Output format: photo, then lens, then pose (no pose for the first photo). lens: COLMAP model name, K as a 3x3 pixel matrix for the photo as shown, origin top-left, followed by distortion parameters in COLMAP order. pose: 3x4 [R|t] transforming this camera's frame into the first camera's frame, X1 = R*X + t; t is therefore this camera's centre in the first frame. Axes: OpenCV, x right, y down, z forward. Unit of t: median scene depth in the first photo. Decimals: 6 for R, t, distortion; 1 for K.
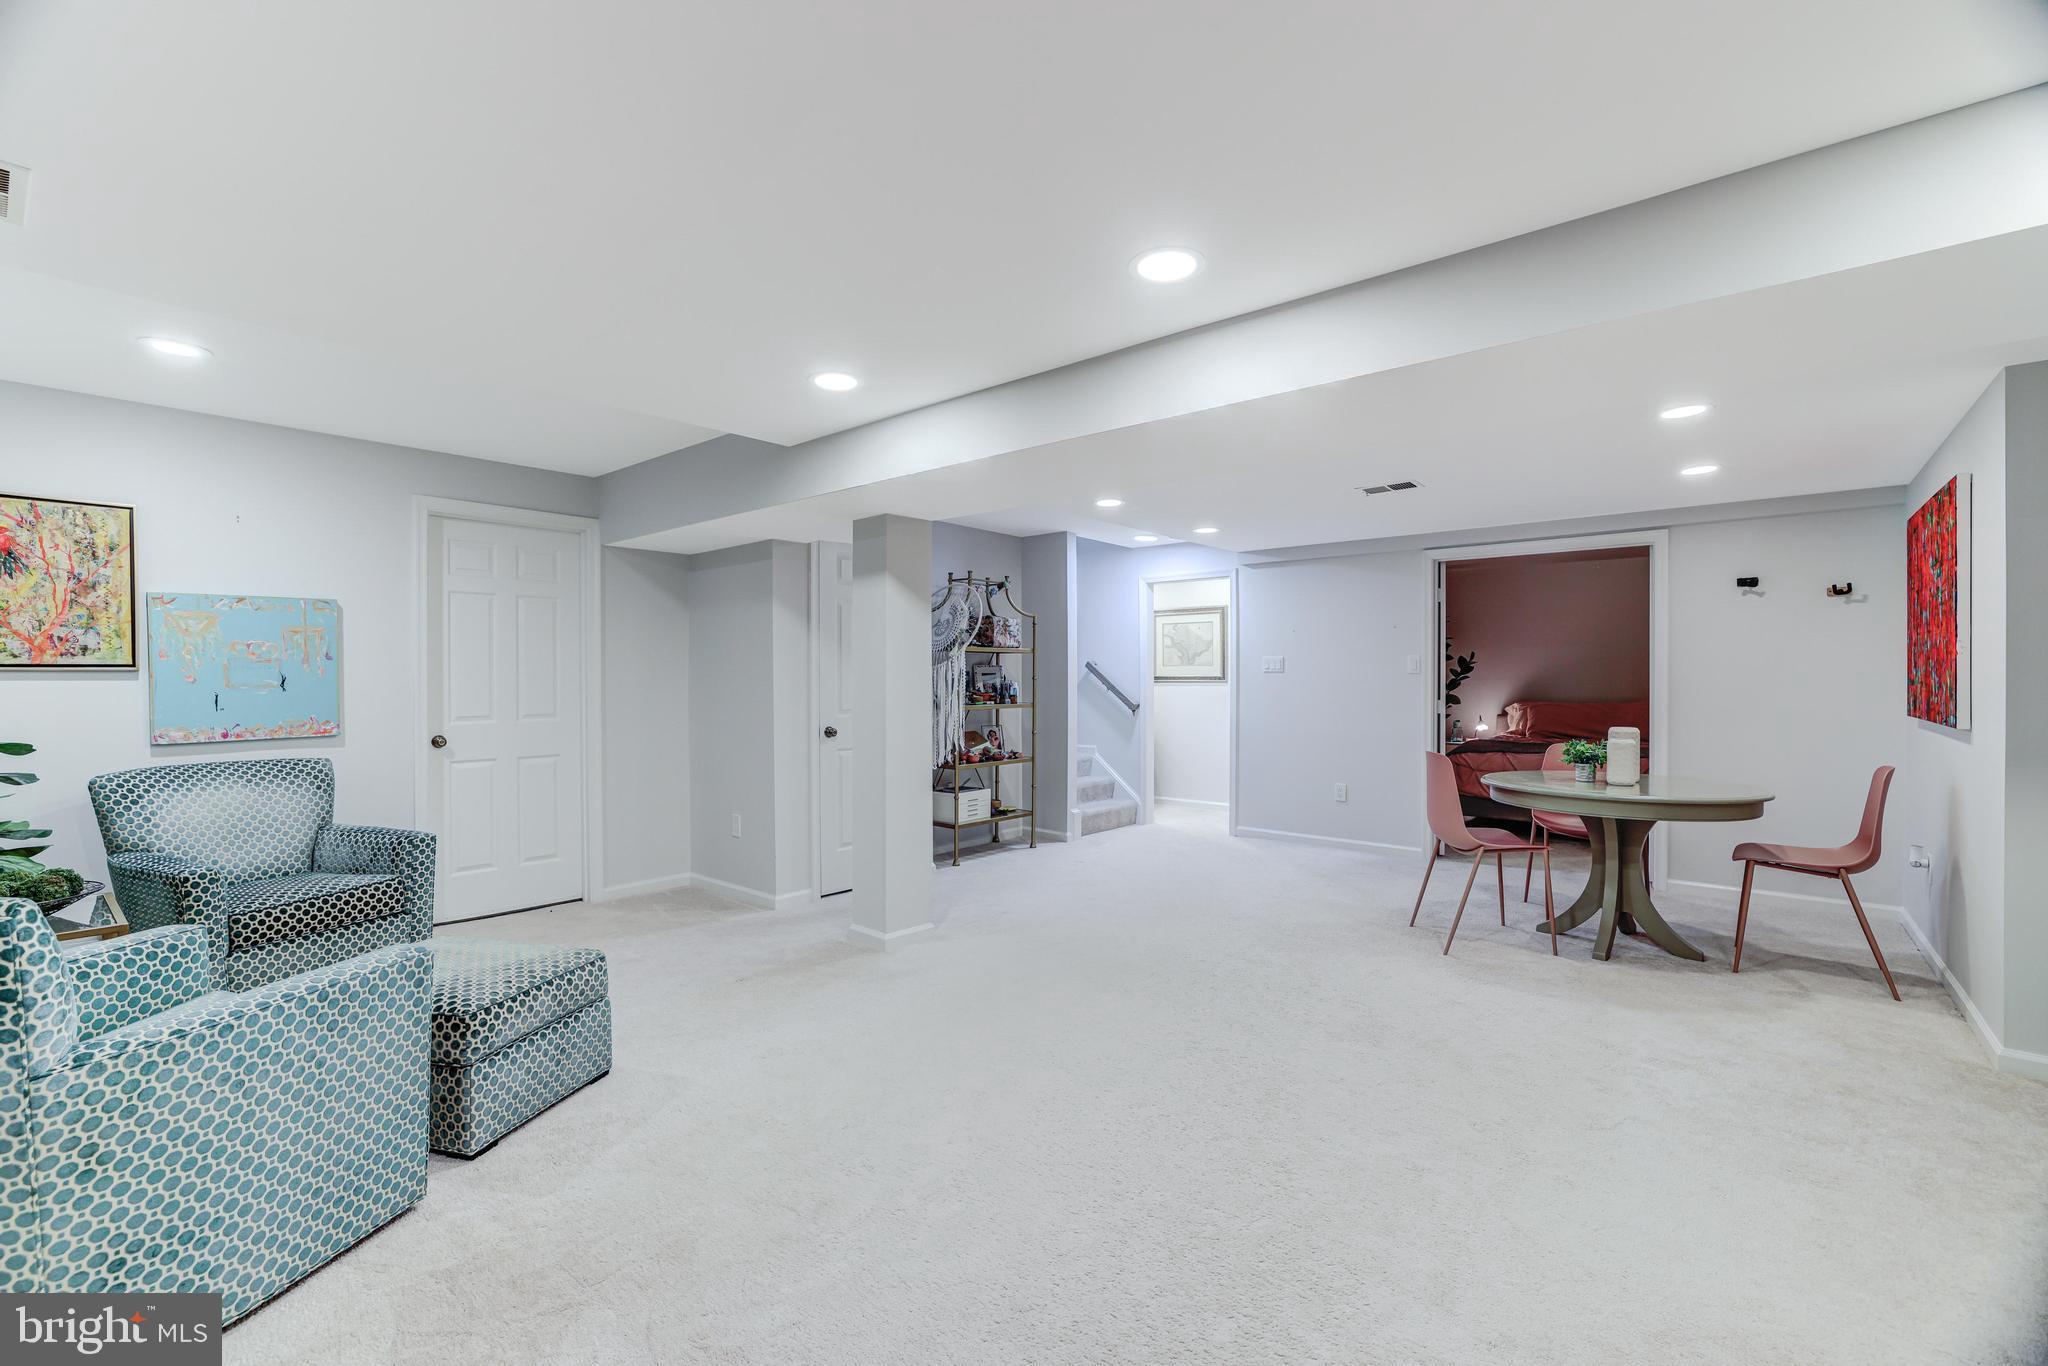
lens RADIAL K [[863.4, 0, 1025.1], [0, 863.4, 681.1], [0, 0, 1]] dist [-0.019694, 0.006605]
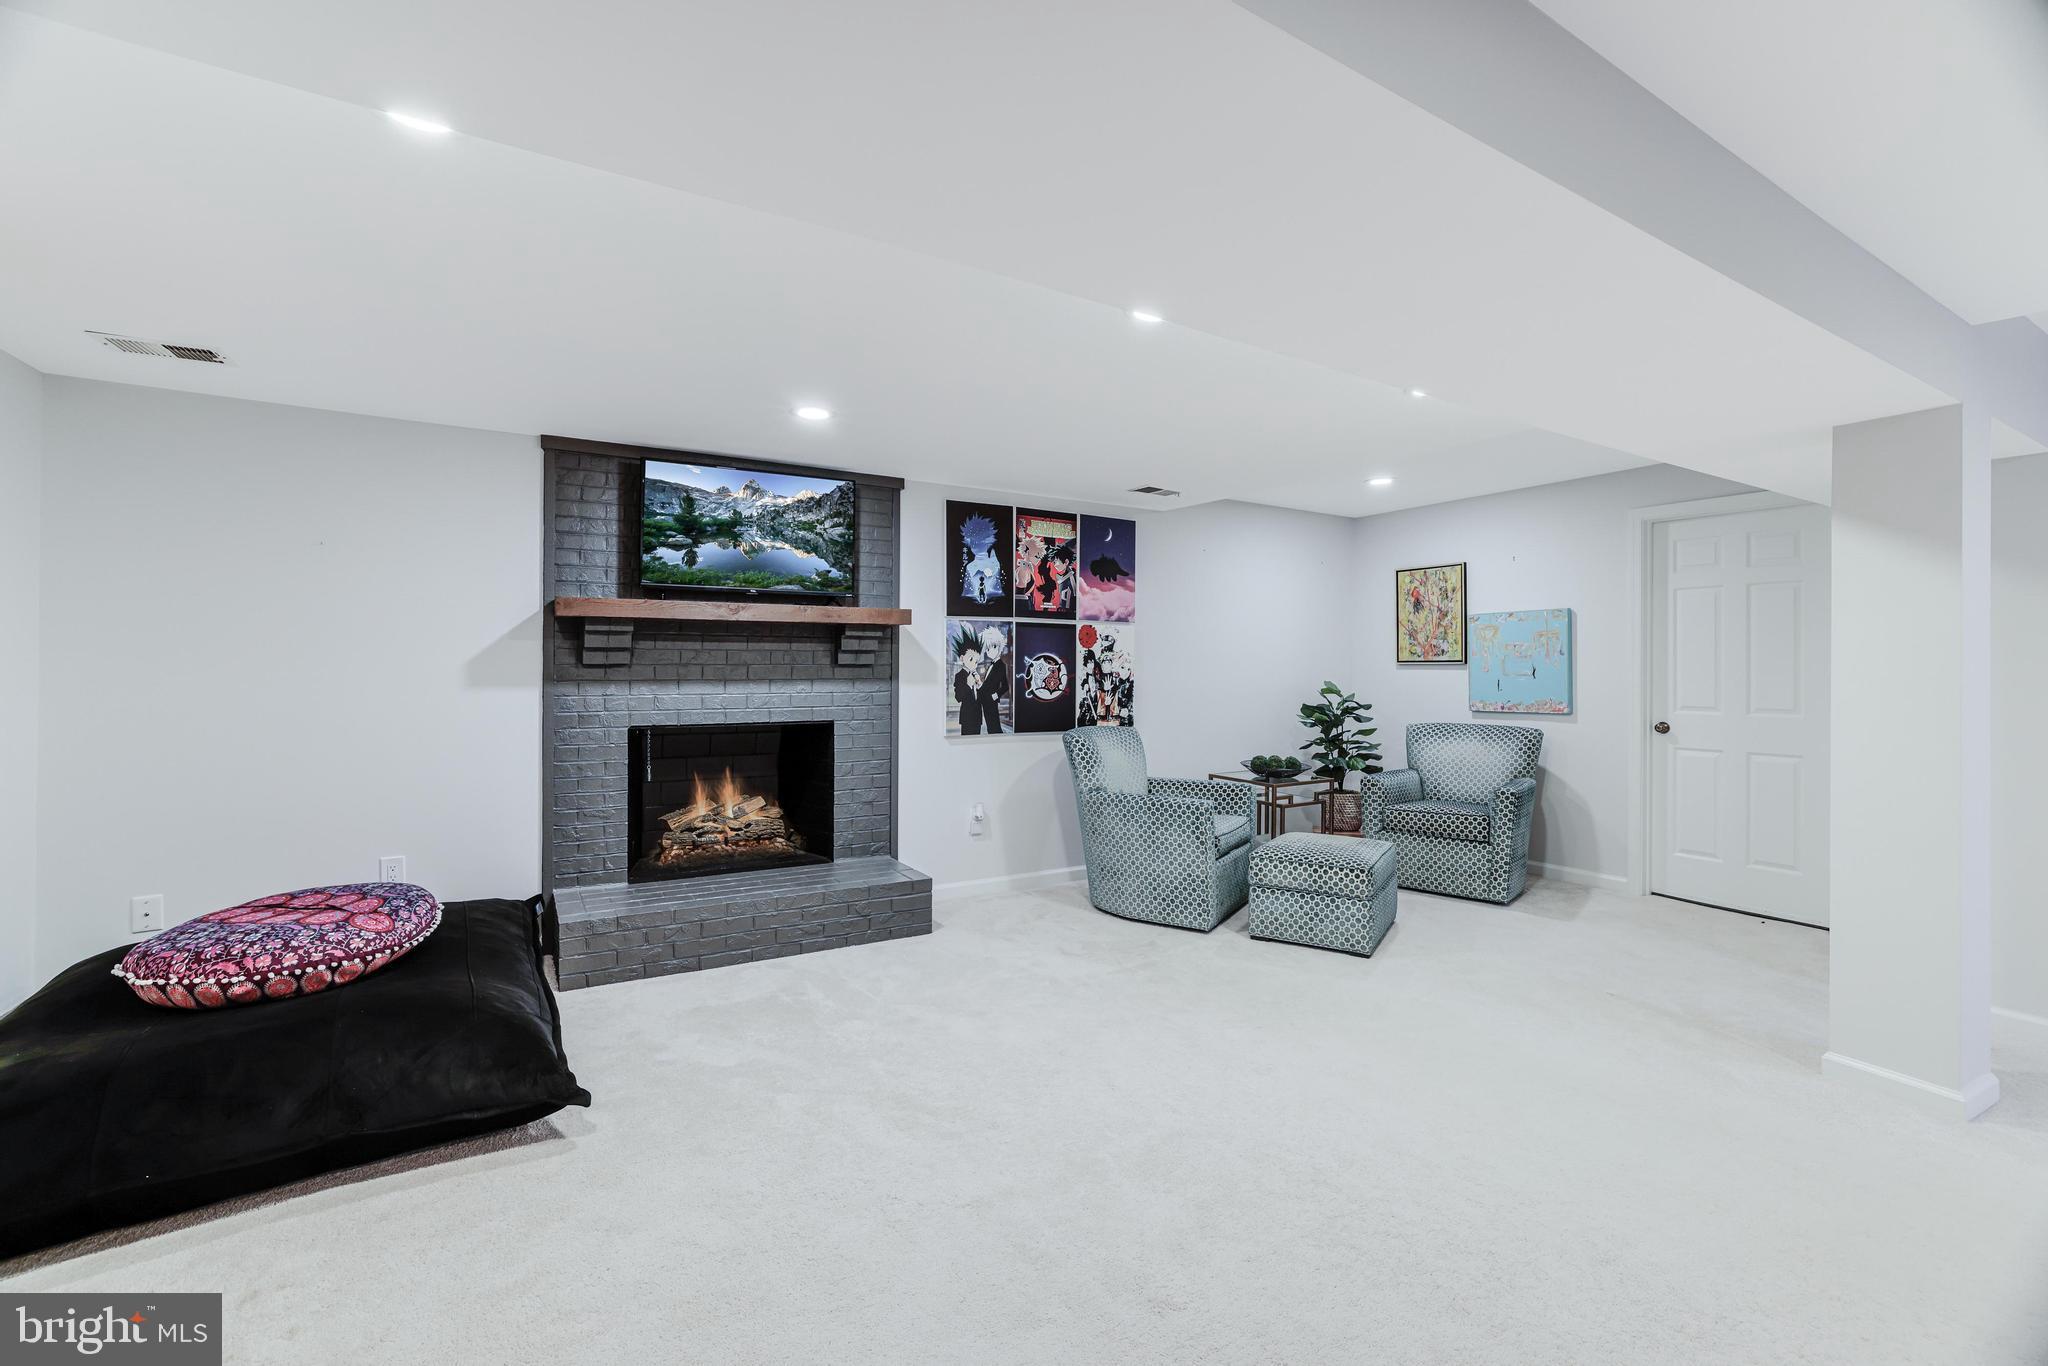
lens RADIAL K [[863.4, 0, 1027.1], [0, 863.4, 669.9], [0, 0, 1]] dist [-0.019694, 0.006605]
pose [[-0.290720, -0.001097, -0.956808, 0.773186], [-0.010969, 0.999937, 0.002186, 0.004127], [0.956745, 0.011130, -0.290714, 0.698828]]
